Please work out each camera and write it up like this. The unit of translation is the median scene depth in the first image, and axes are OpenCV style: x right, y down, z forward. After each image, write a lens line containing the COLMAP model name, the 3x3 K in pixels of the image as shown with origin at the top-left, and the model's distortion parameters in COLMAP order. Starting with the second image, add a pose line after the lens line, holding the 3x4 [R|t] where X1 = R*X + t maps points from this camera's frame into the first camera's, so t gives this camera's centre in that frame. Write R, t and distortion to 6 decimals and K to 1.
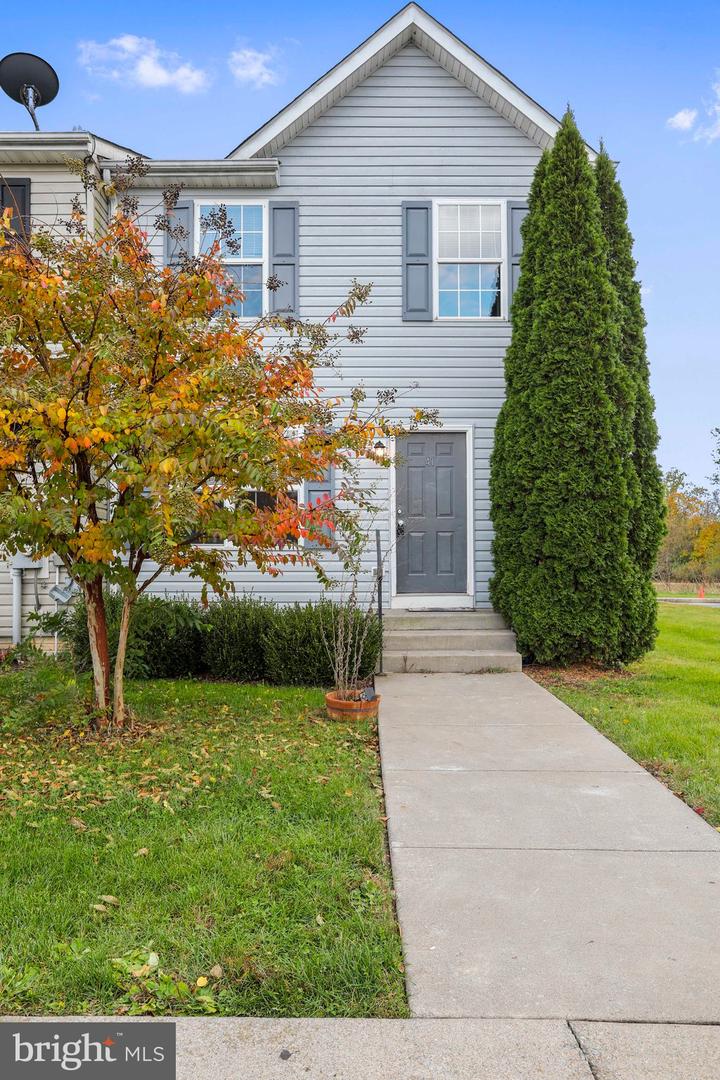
lens RADIAL K [[765.4, 0, 360.0], [0, 765.4, 540.0], [0, 0, 1]] dist [-0.004300, 0.002499]
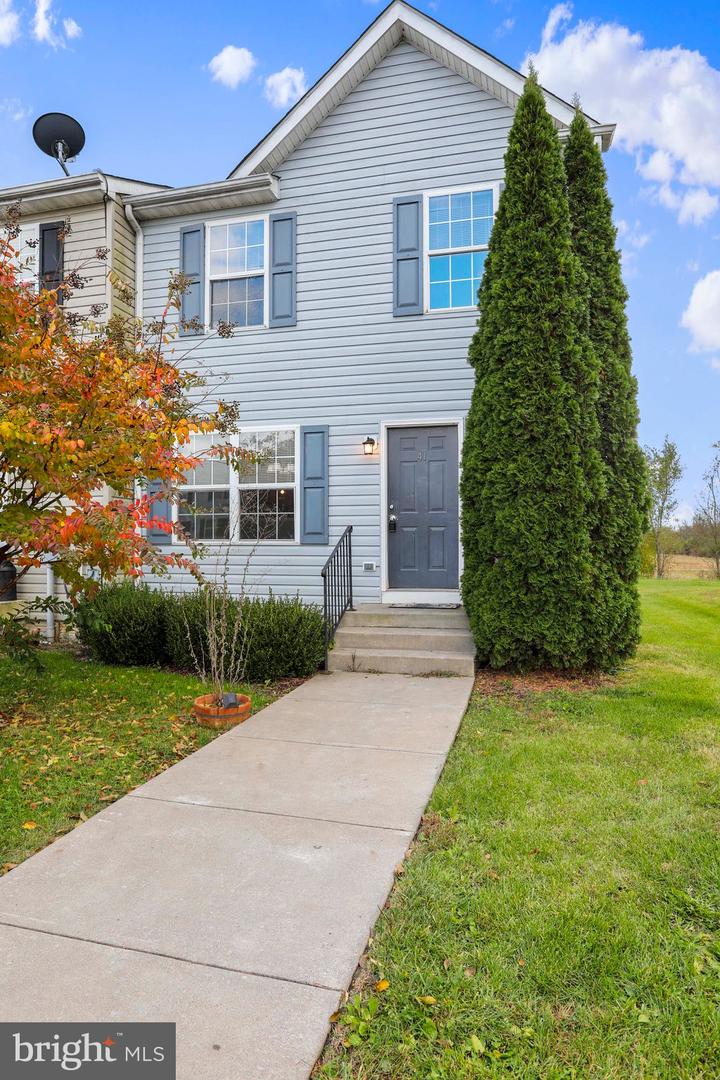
lens RADIAL K [[667.6, 0, 357.2], [0, 667.6, 533.9], [0, 0, 1]] dist [-0.040379, 0.030579]
pose [[0.966406, -0.002629, -0.257009, 0.273002], [0.004802, 0.999958, 0.007828, -0.009913], [0.256977, -0.008799, 0.966377, 0.166796]]
